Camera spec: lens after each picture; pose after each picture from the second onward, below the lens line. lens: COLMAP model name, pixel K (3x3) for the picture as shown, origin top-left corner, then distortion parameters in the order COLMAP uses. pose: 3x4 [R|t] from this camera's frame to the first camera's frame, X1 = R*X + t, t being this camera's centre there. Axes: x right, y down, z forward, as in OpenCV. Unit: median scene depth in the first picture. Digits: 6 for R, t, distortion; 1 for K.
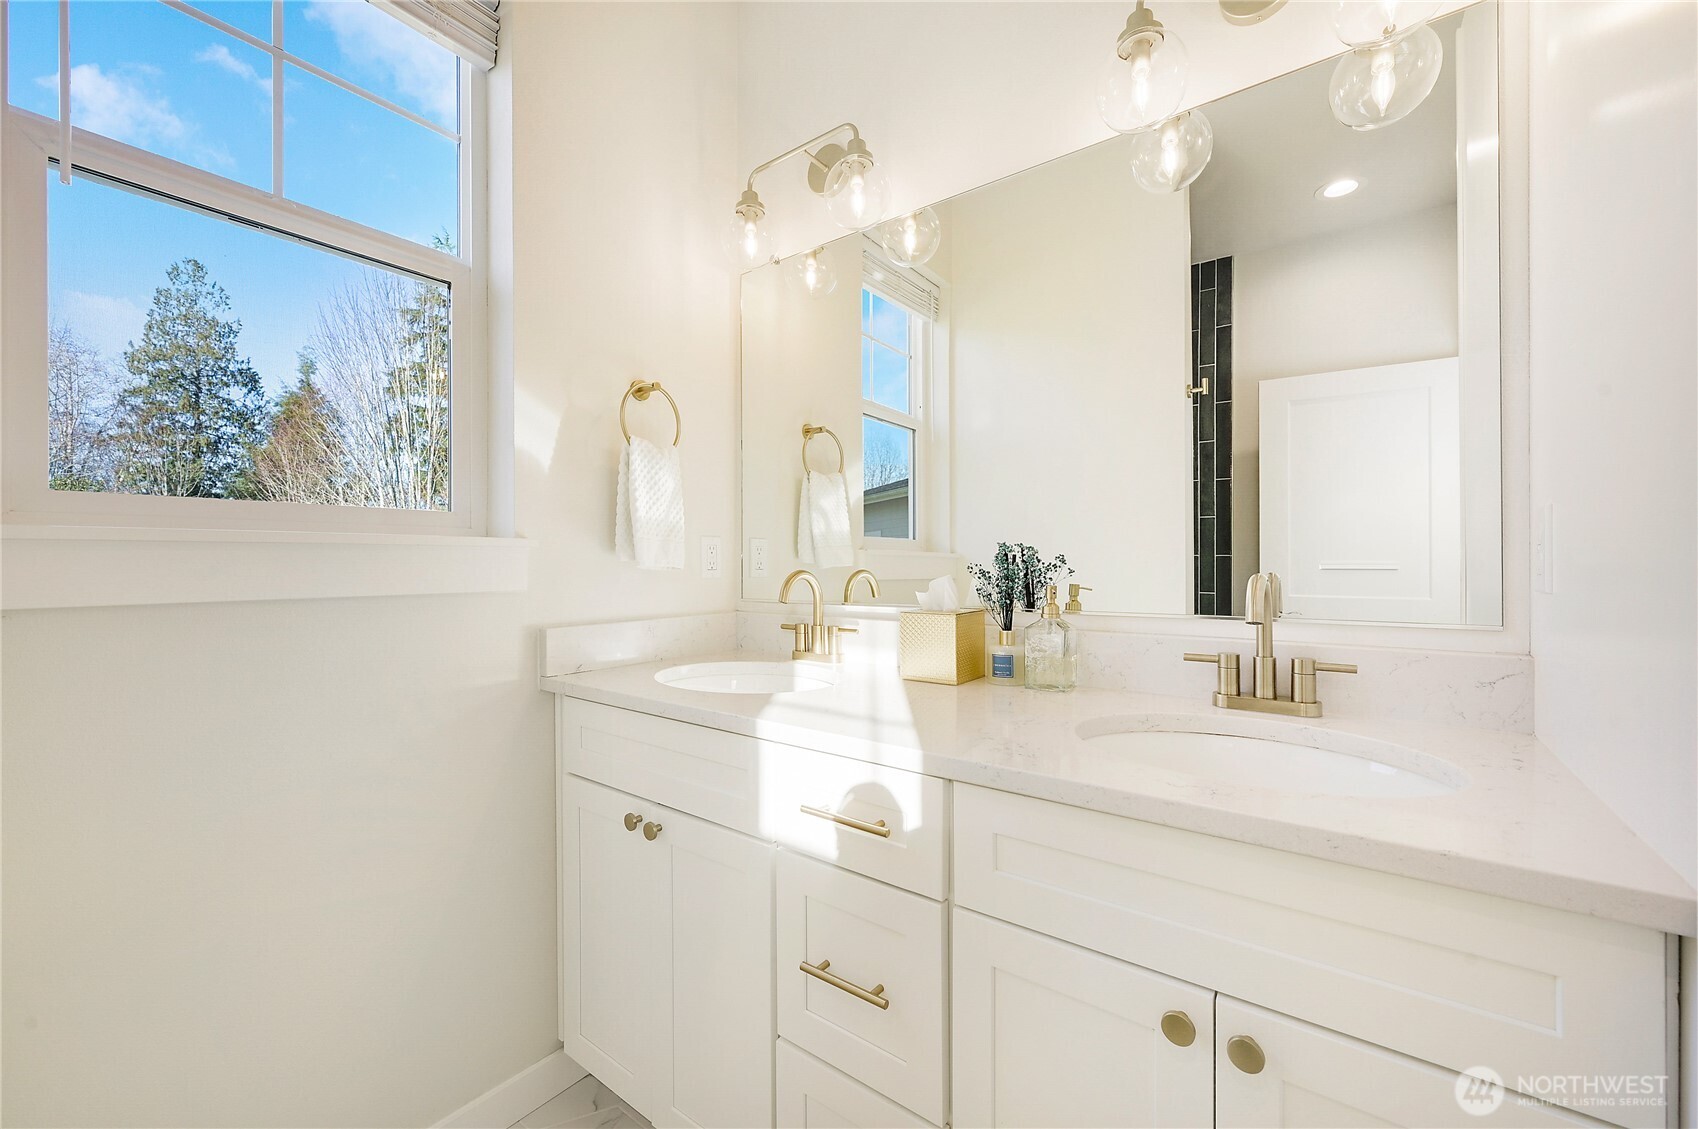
lens RADIAL K [[674.9, 0, 848.1], [0, 674.9, 566.0], [0, 0, 1]] dist [0.002689, 0.000443]
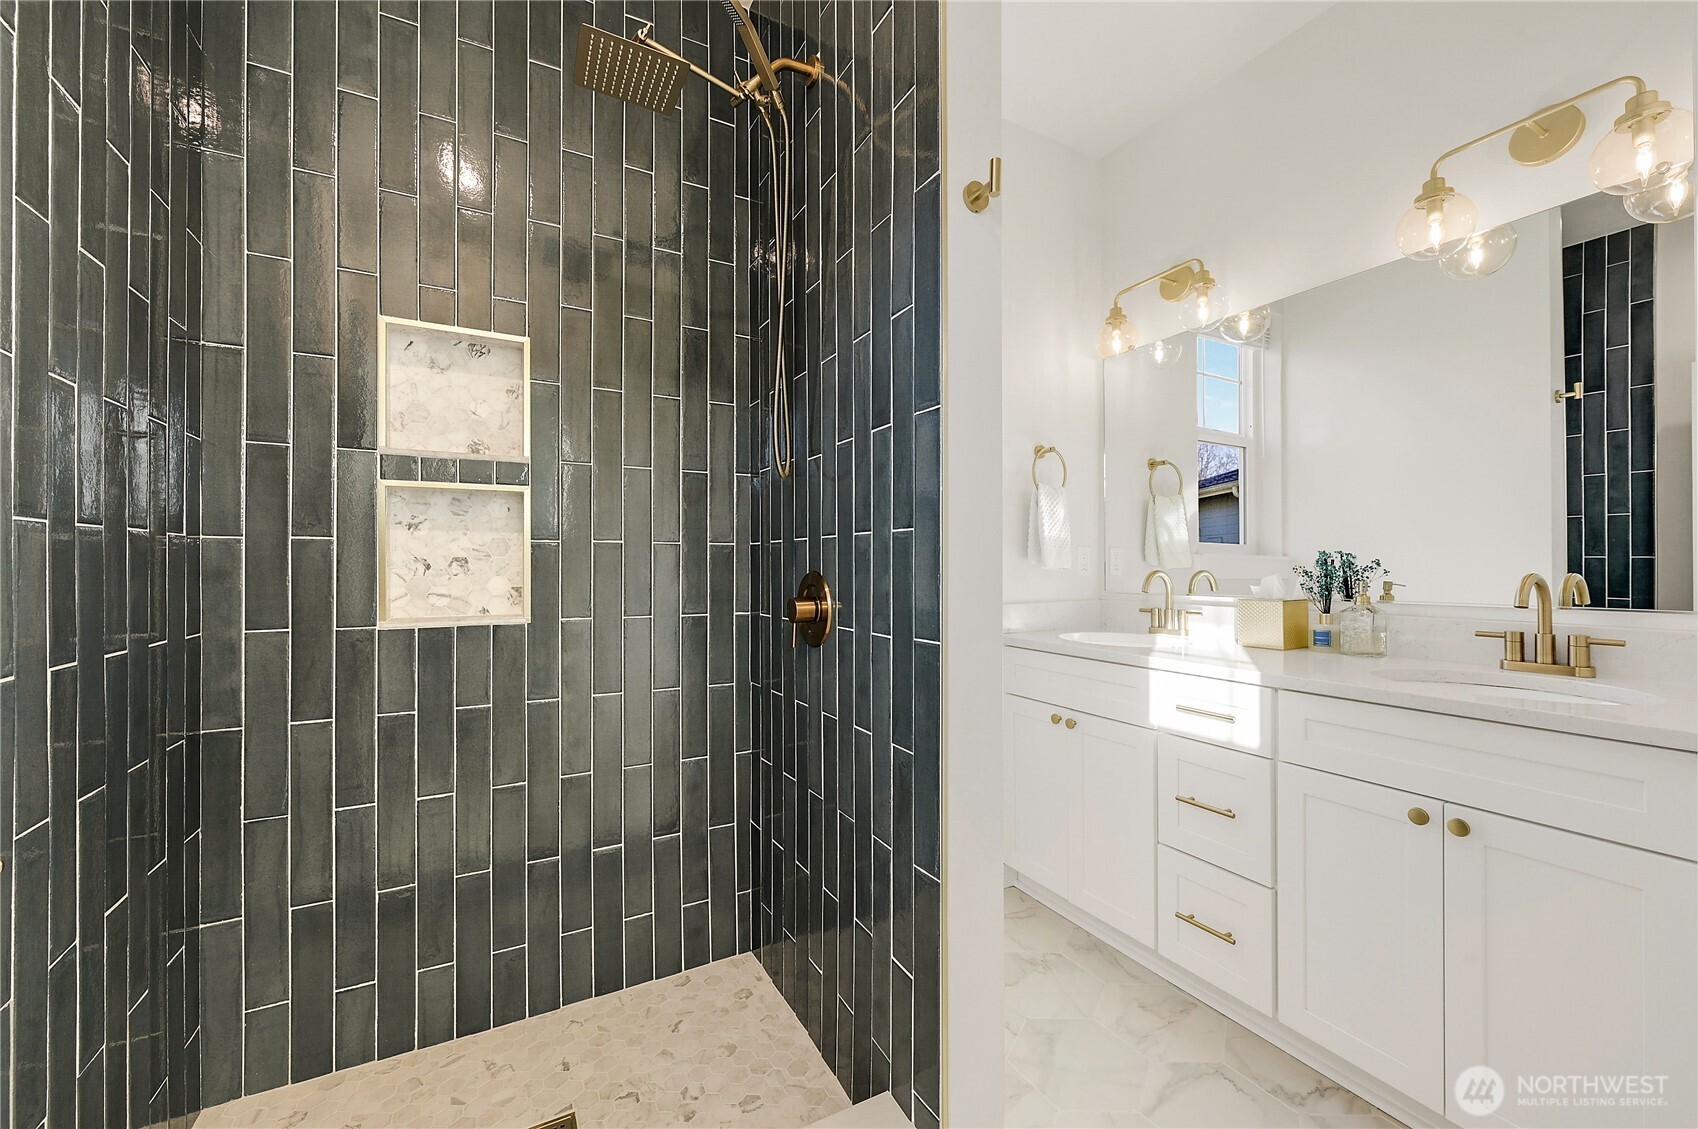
lens RADIAL K [[674.9, 0, 847.4], [0, 674.9, 563.1], [0, 0, 1]] dist [0.002689, 0.000443]
pose [[0.909941, -0.000695, -0.414736, -0.076775], [-0.001611, 0.999985, -0.005210, -0.000583], [0.414734, 0.005409, 0.909927, -0.606140]]
